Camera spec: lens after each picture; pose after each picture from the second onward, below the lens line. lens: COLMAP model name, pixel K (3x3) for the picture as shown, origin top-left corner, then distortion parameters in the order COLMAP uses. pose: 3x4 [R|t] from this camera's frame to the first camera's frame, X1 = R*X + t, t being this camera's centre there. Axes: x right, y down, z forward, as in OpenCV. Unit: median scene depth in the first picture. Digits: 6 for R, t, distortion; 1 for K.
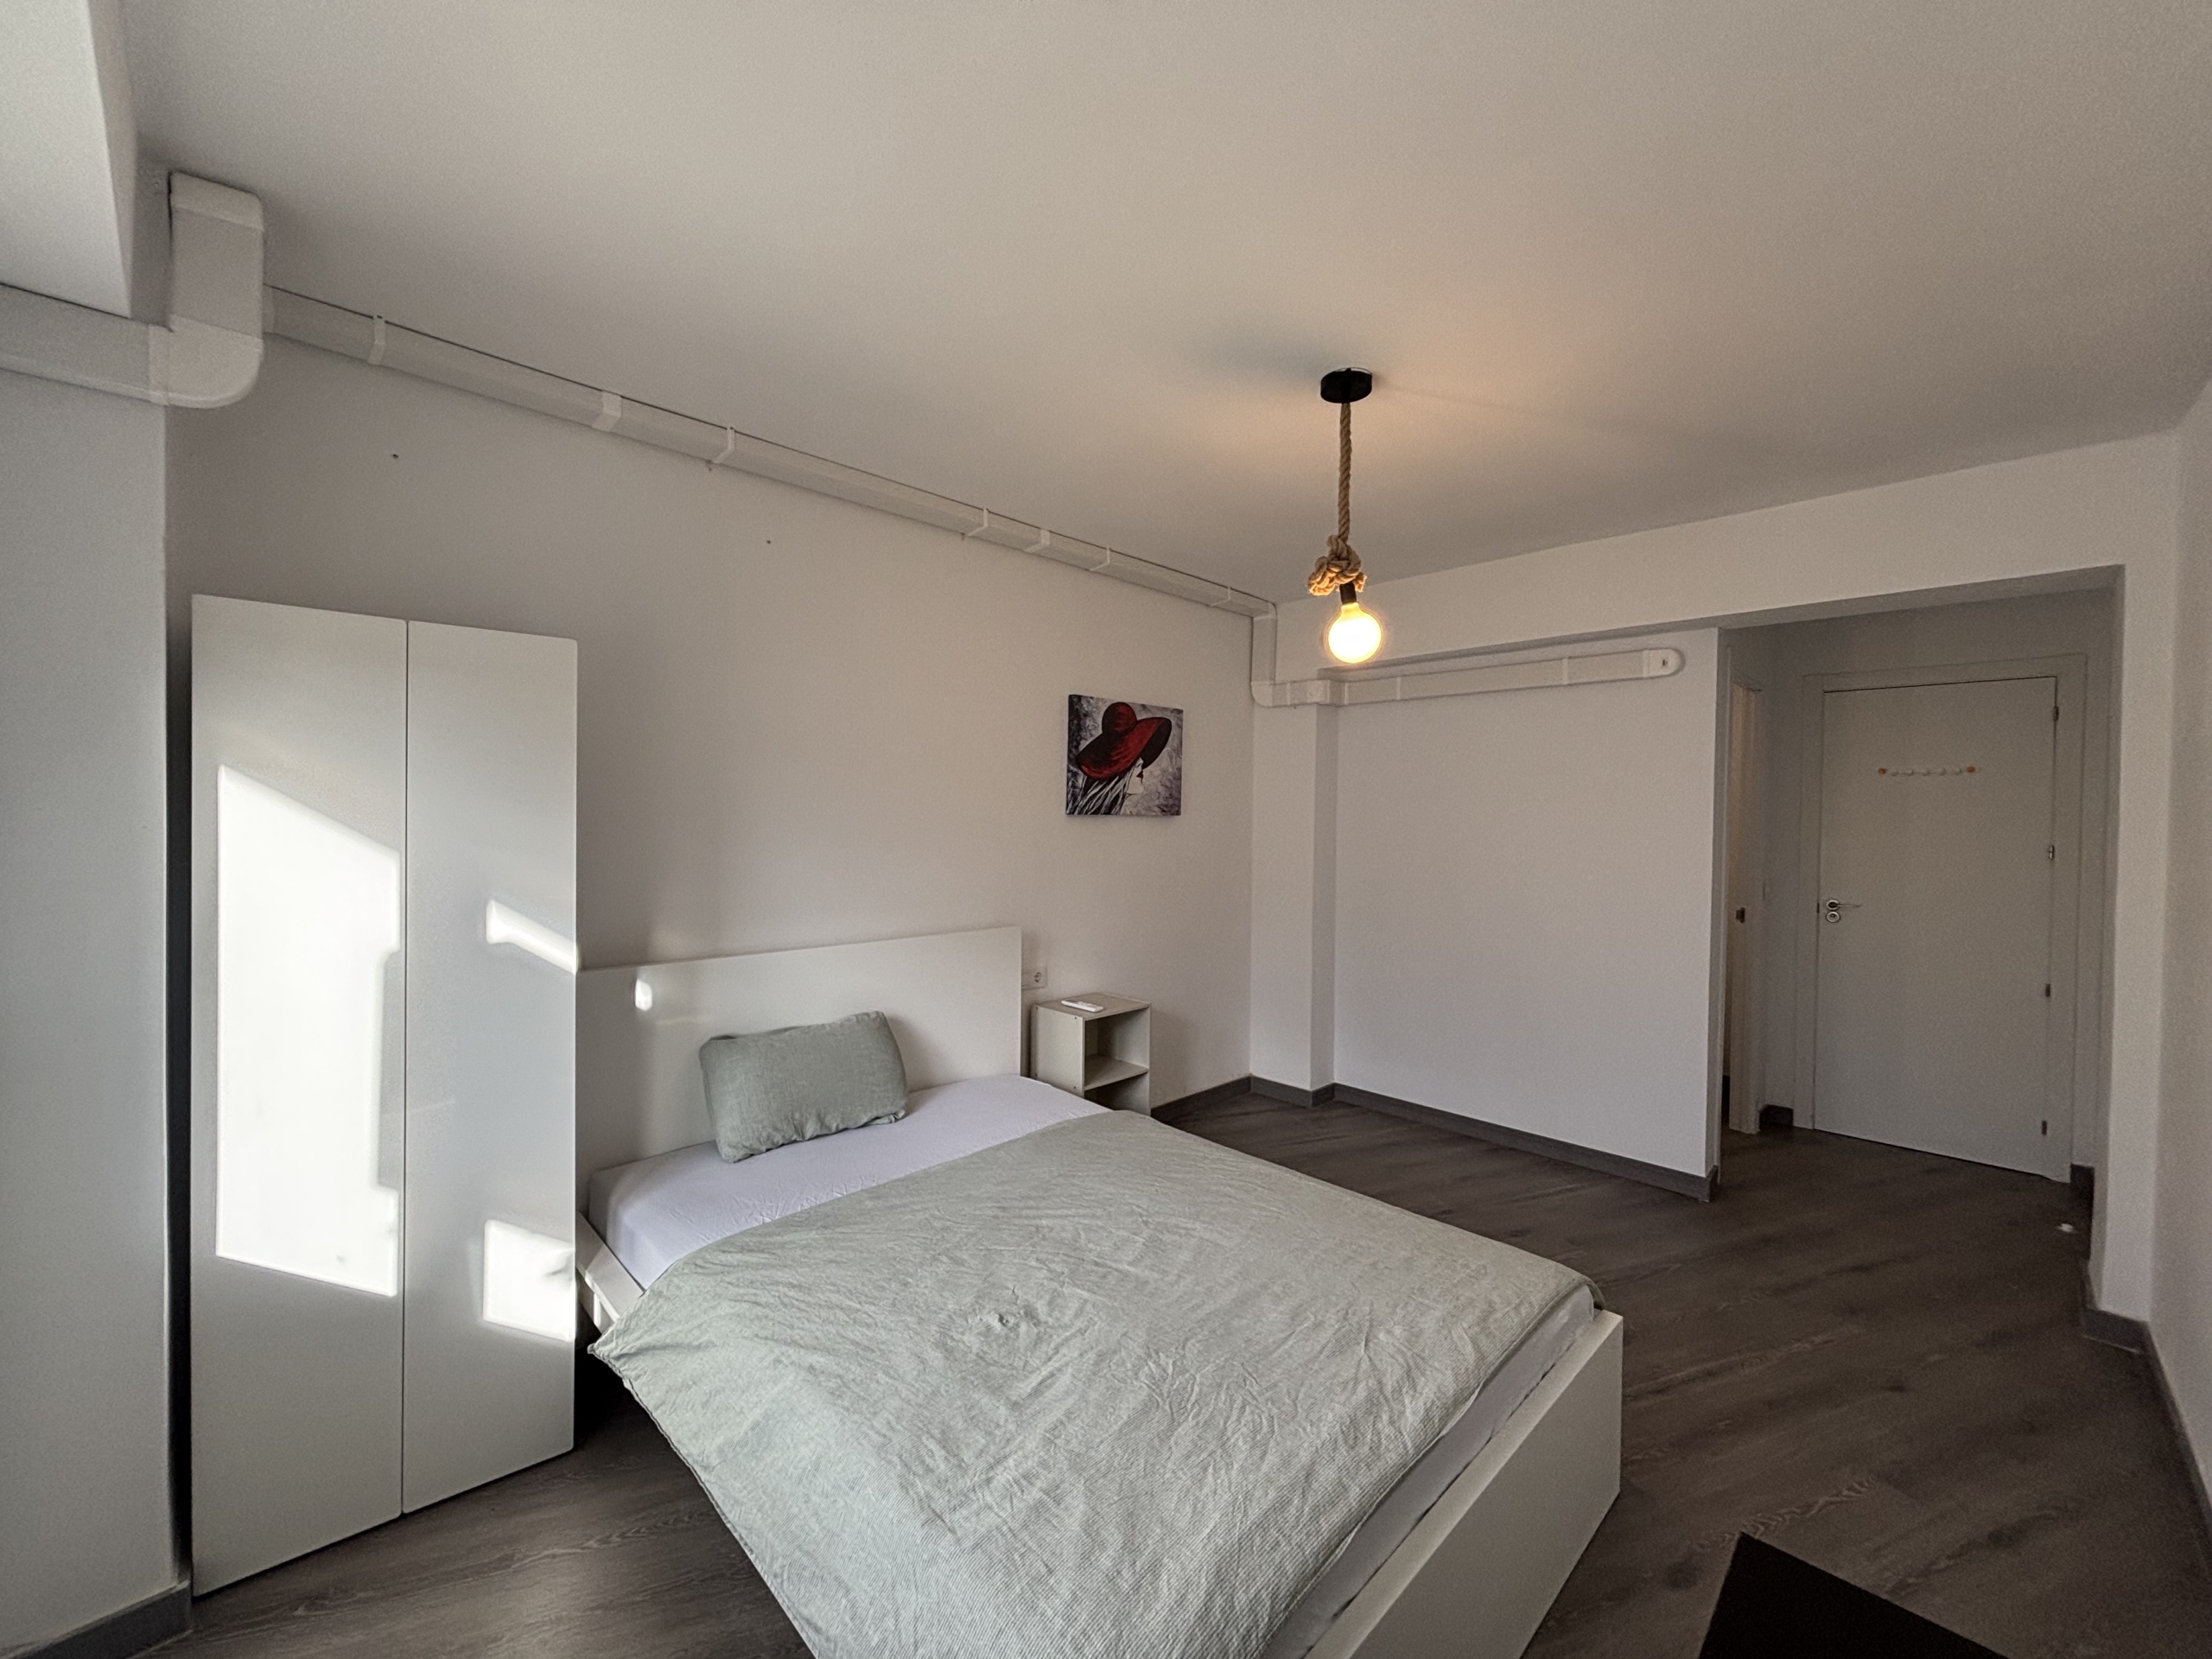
lens RADIAL K [[885.4, 0, 1106.0], [0, 885.4, 829.5], [0, 0, 1]] dist [-0.002875, -0.000379]
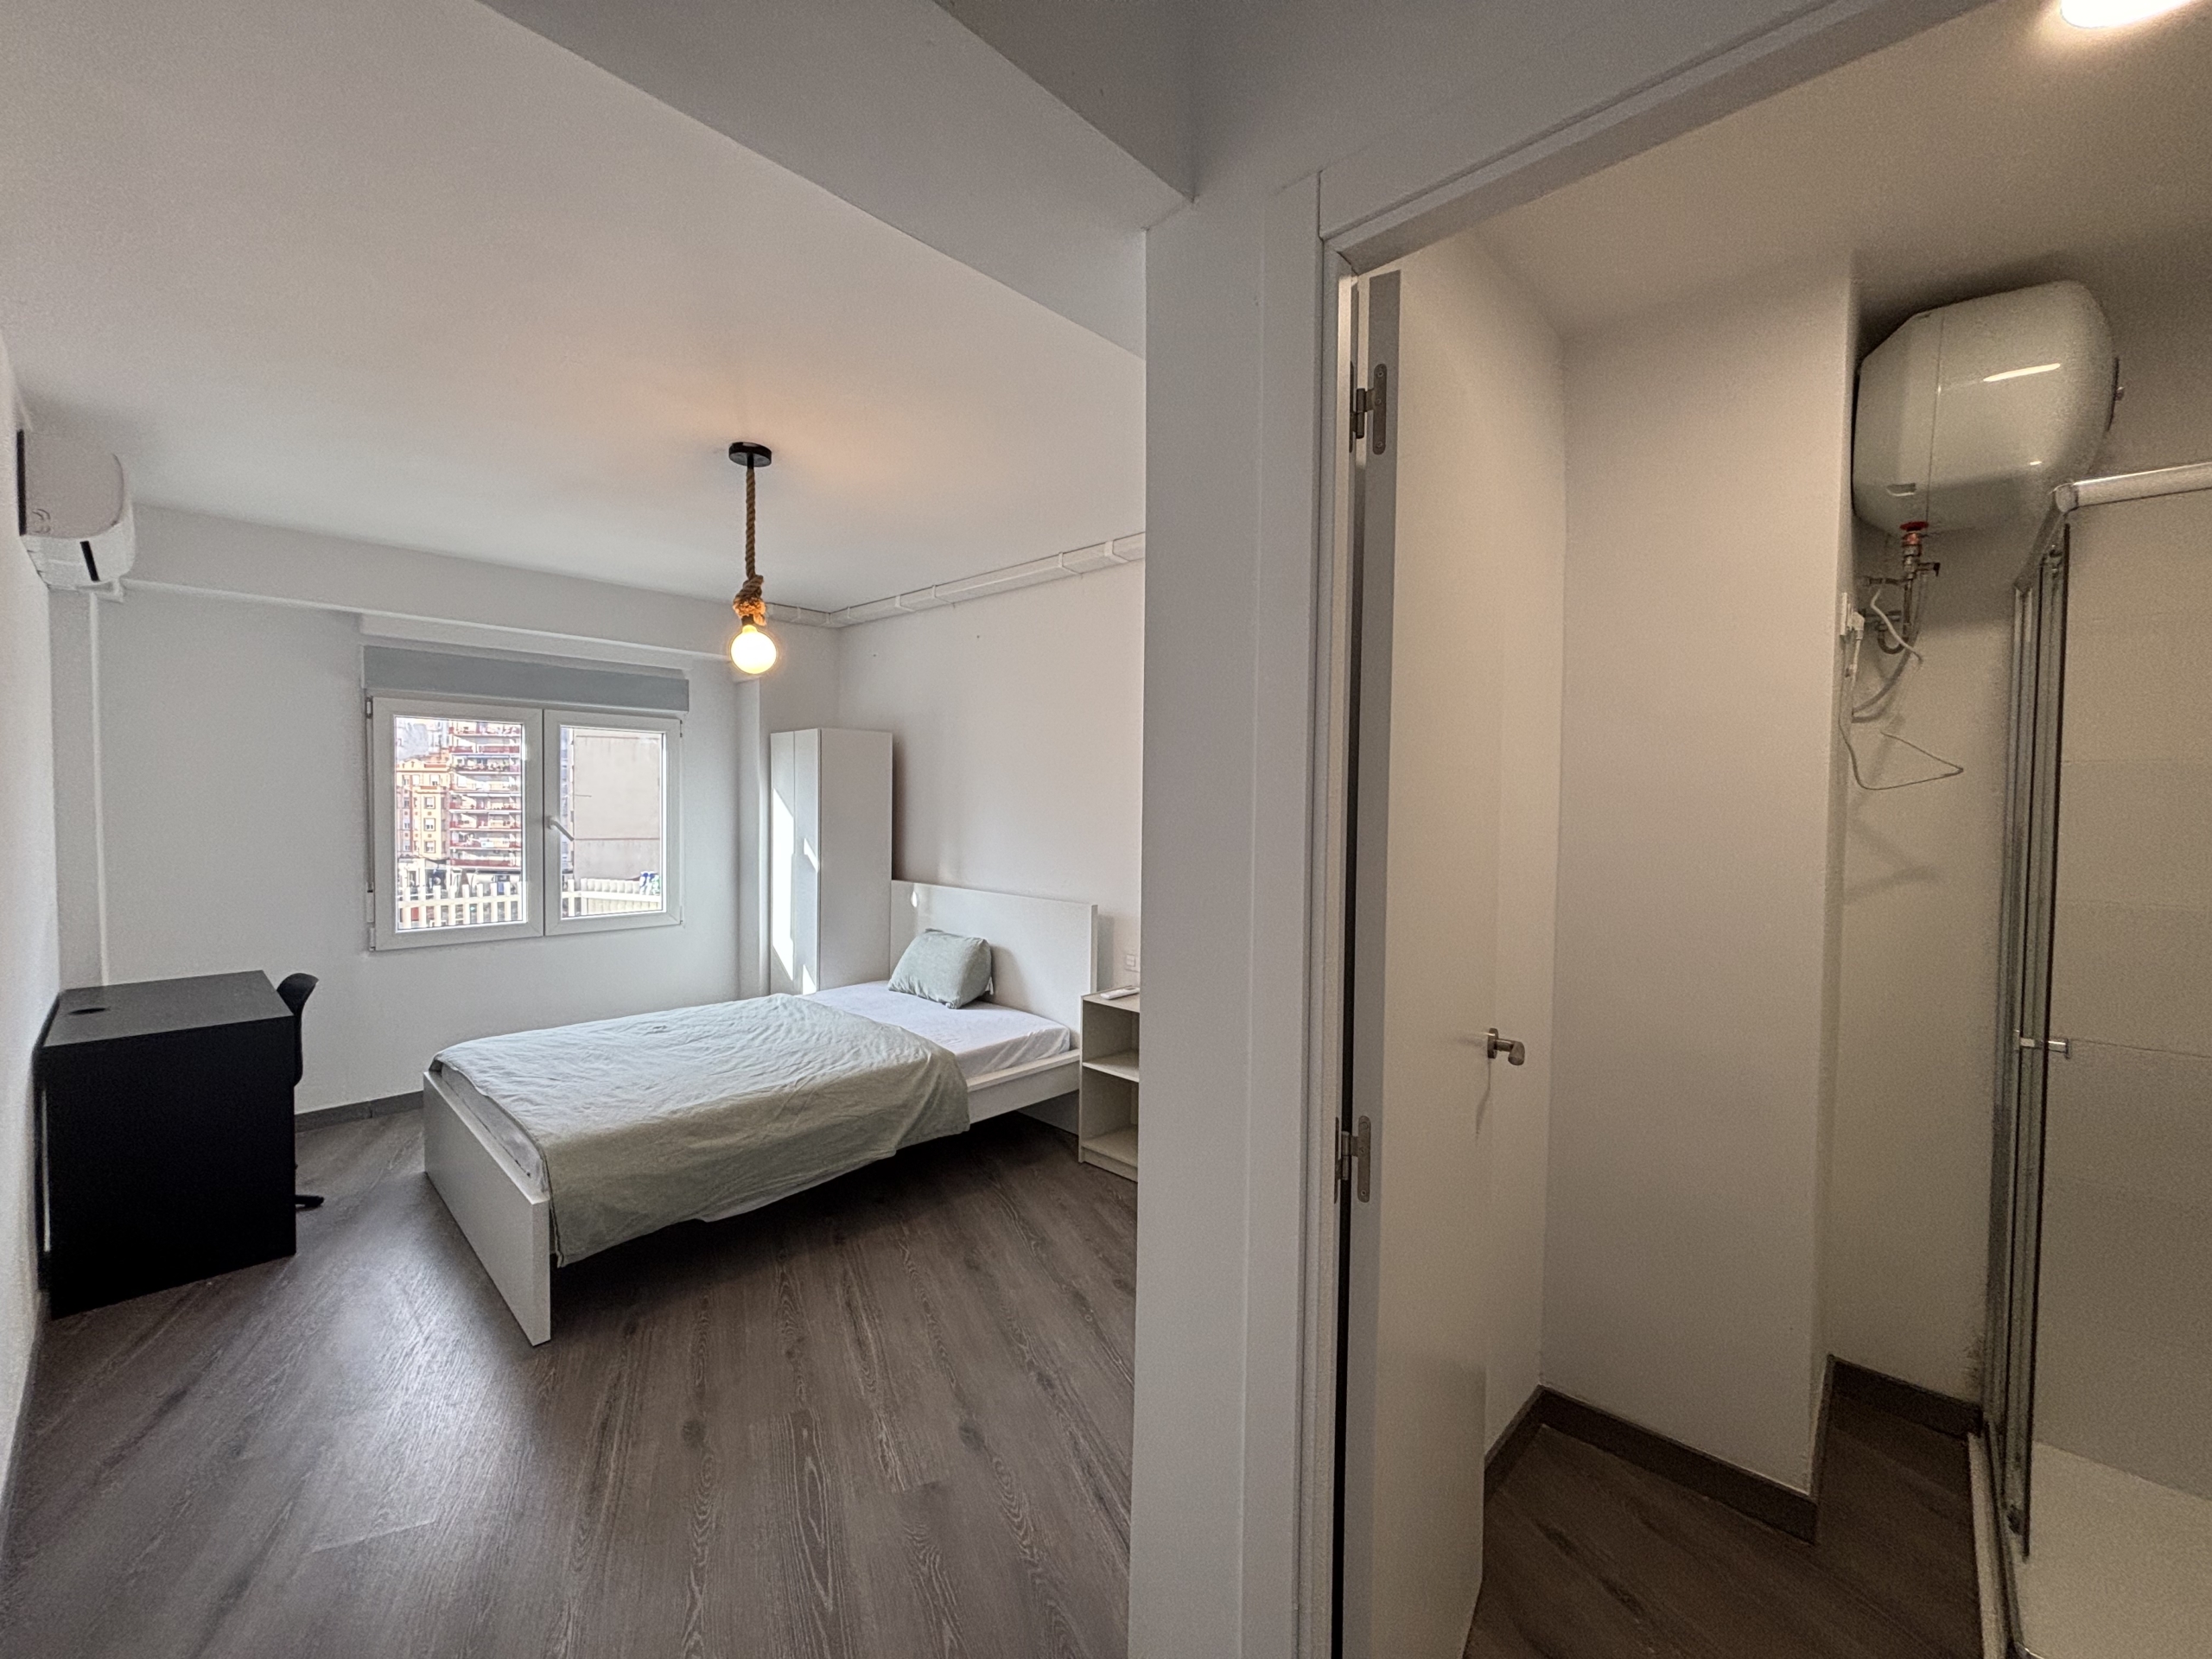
lens RADIAL K [[885.4, 0, 1106.0], [0, 885.4, 829.5], [0, 0, 1]] dist [-0.002875, -0.000379]
pose [[0.028930, 0.023882, -0.999296, 1.528147], [-0.025396, 0.999409, 0.023149, -0.018305], [0.999259, 0.024709, 0.029519, 1.462577]]
